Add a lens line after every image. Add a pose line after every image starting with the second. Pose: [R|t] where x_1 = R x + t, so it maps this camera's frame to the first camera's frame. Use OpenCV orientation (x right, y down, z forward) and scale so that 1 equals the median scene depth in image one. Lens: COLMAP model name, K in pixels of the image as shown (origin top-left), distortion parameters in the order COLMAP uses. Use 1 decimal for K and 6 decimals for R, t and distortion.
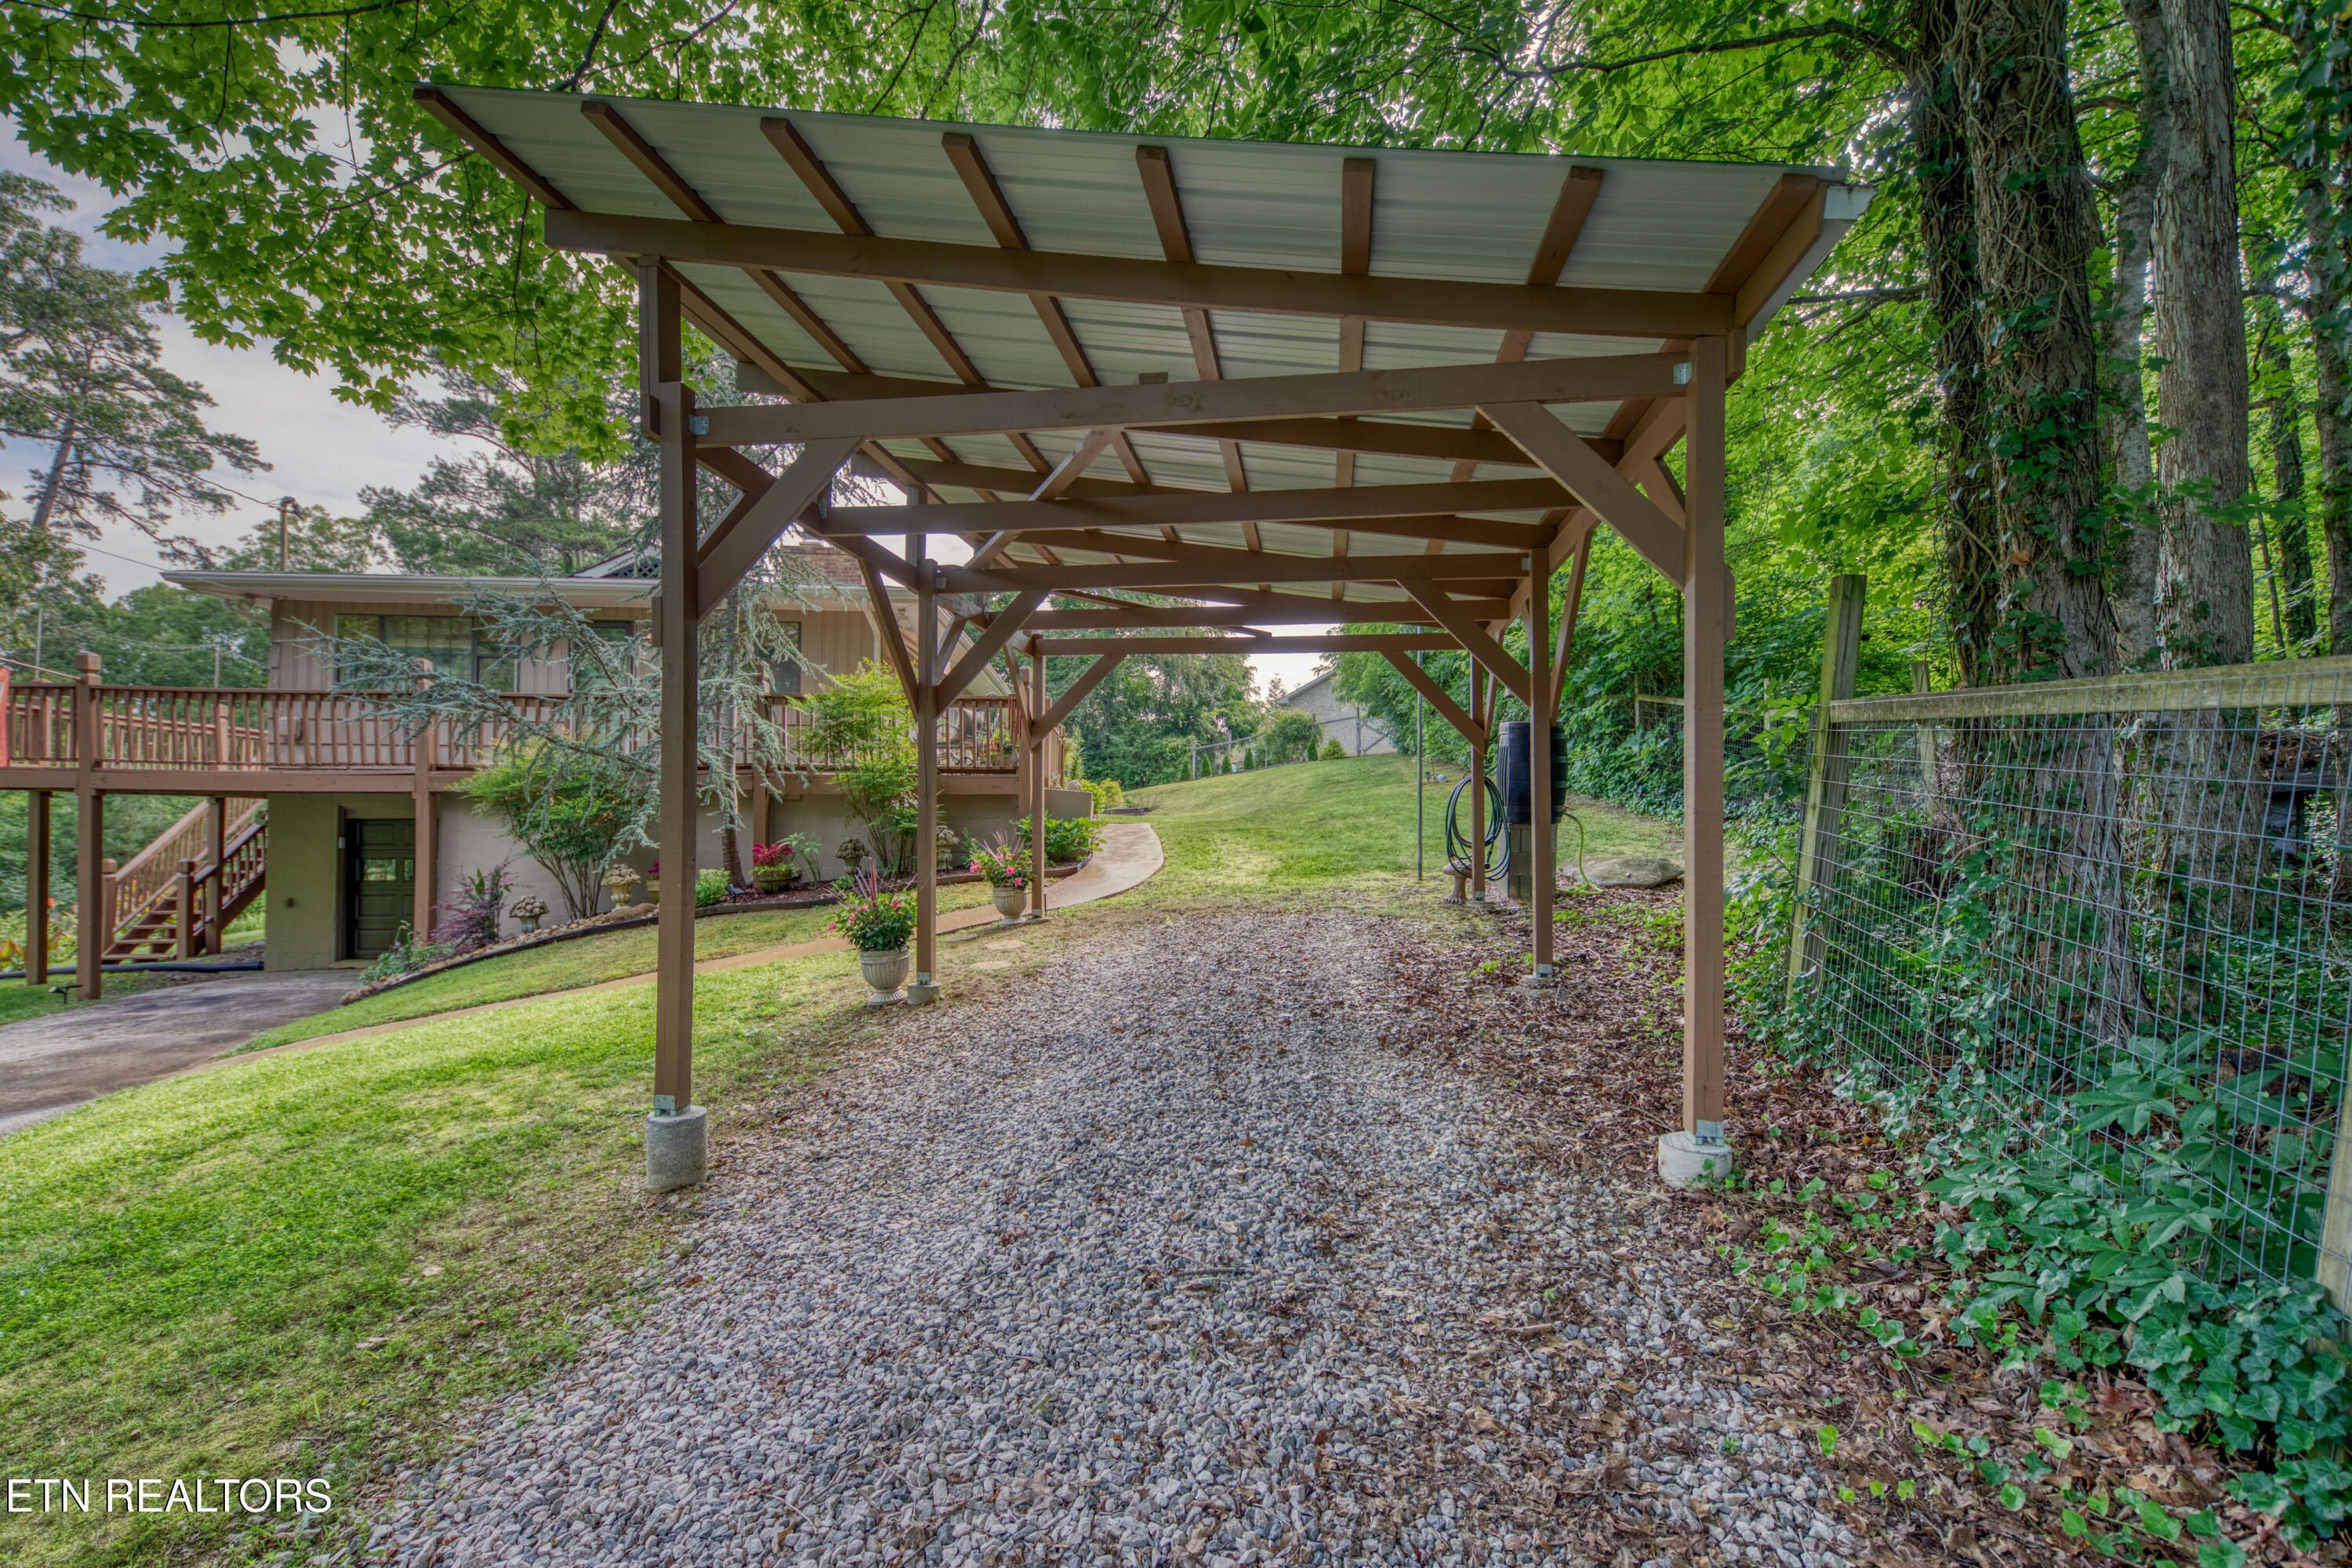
lens RADIAL K [[1079.0, 0, 1238.6], [0, 1079.0, 821.4], [0, 0, 1]] dist [-0.010463, -0.002290]
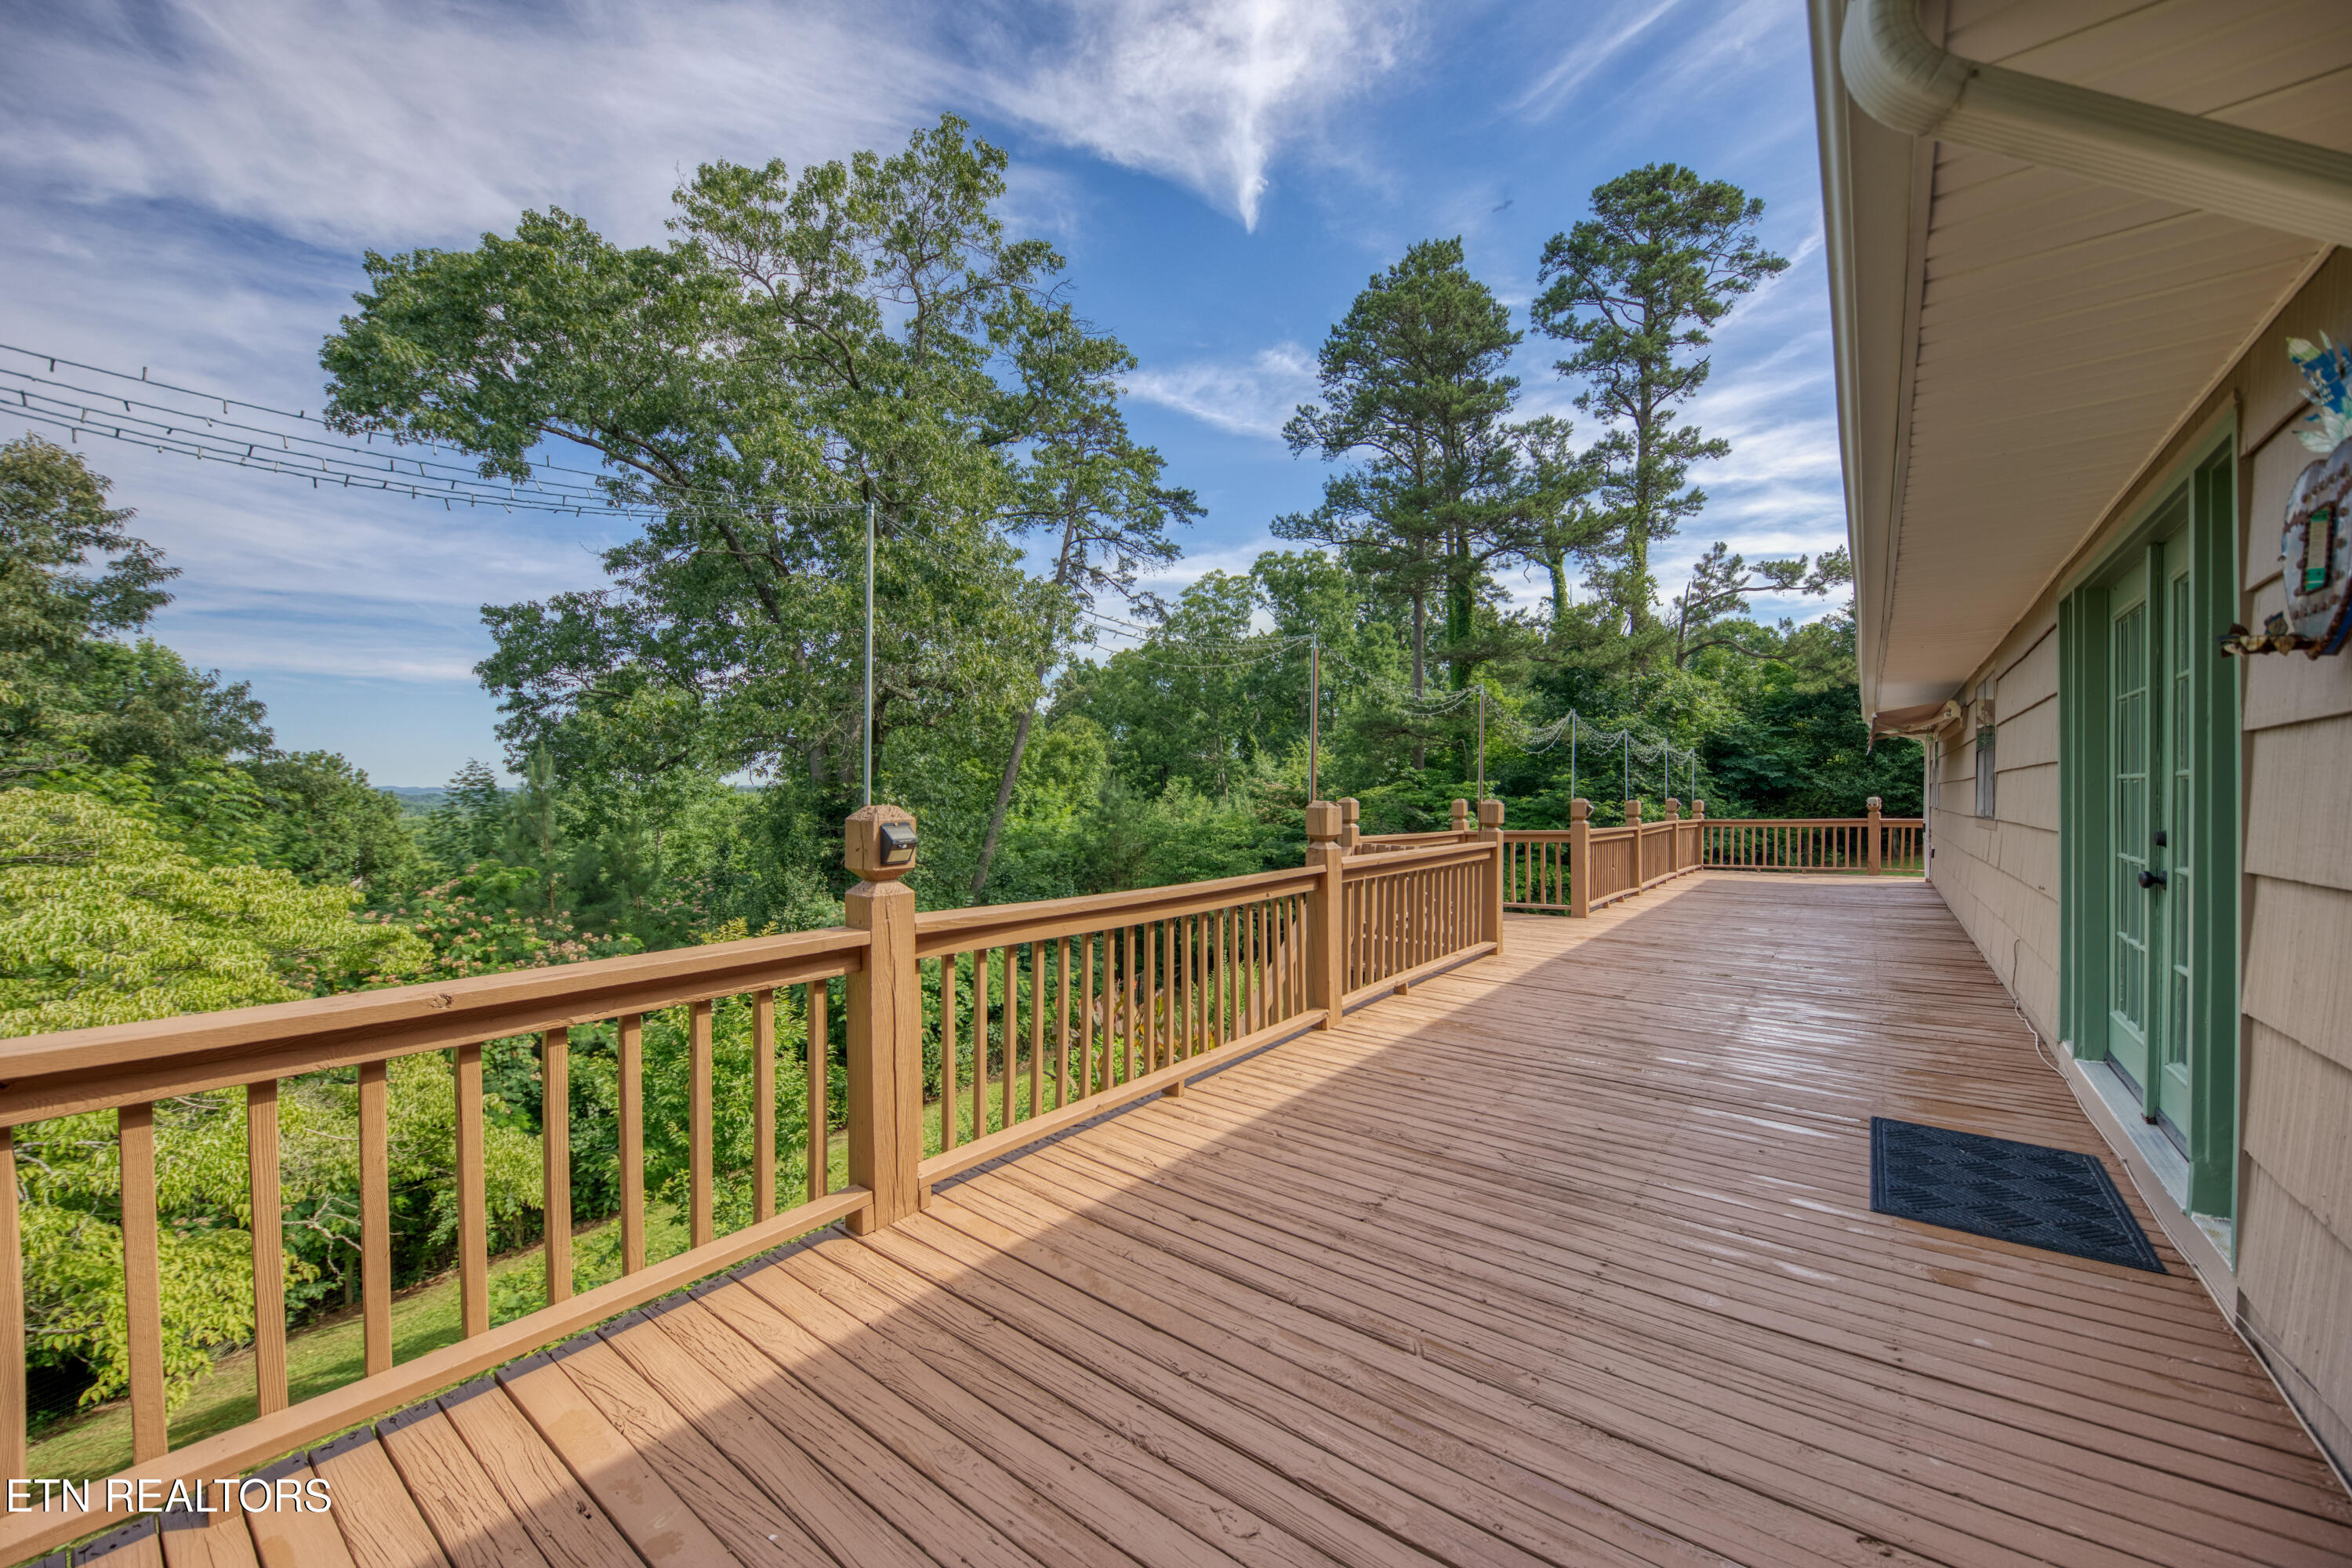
lens RADIAL K [[841.3, 0, 1169.3], [0, 841.3, 795.1], [0, 0, 1]] dist [0.005814, -0.001993]
pose [[0.738057, -0.017127, -0.674521, -0.790215], [0.023569, 0.999722, 0.000404, -0.112036], [0.674327, -0.016196, 0.738255, 0.747342]]
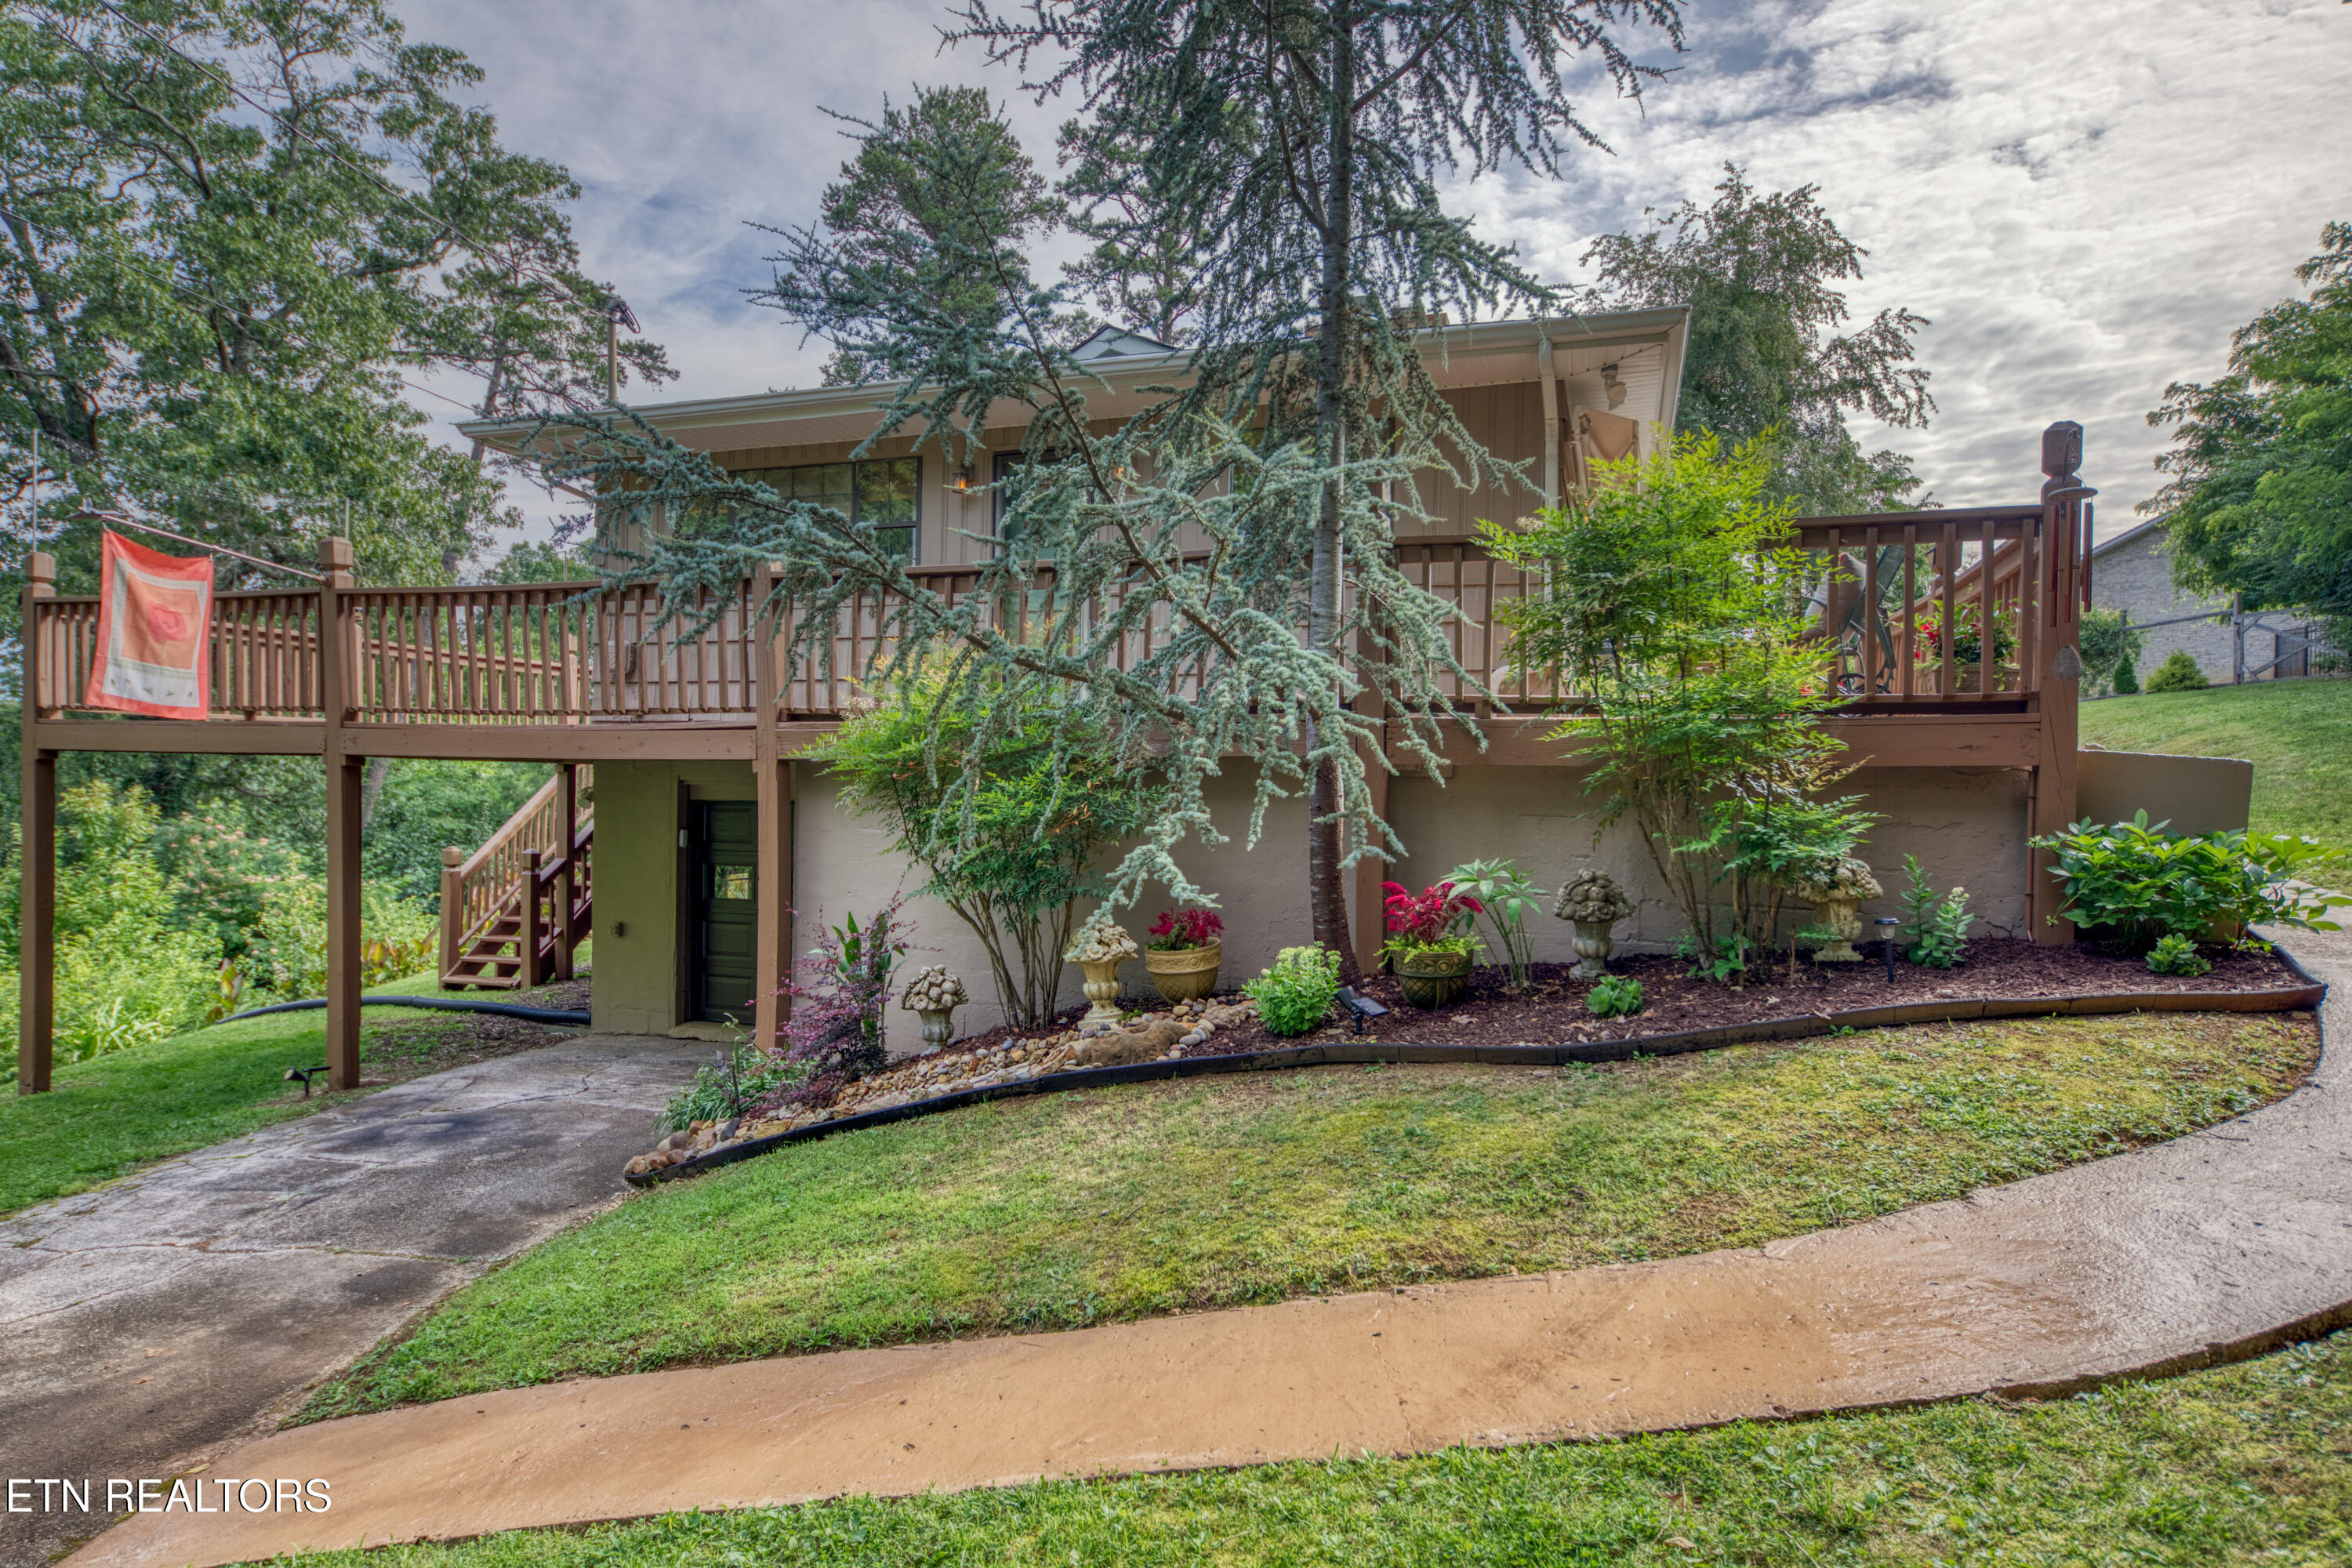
lens RADIAL K [[1371.2, 0, 1085.4], [0, 1371.2, 836.0], [0, 0, 1]] dist [0.020188, -0.004115]
pose [[0.889934, 0.025518, -0.455374, -0.219855], [-0.010110, 0.999292, 0.036239, -0.011804], [0.455977, -0.027646, 0.889562, 0.330741]]
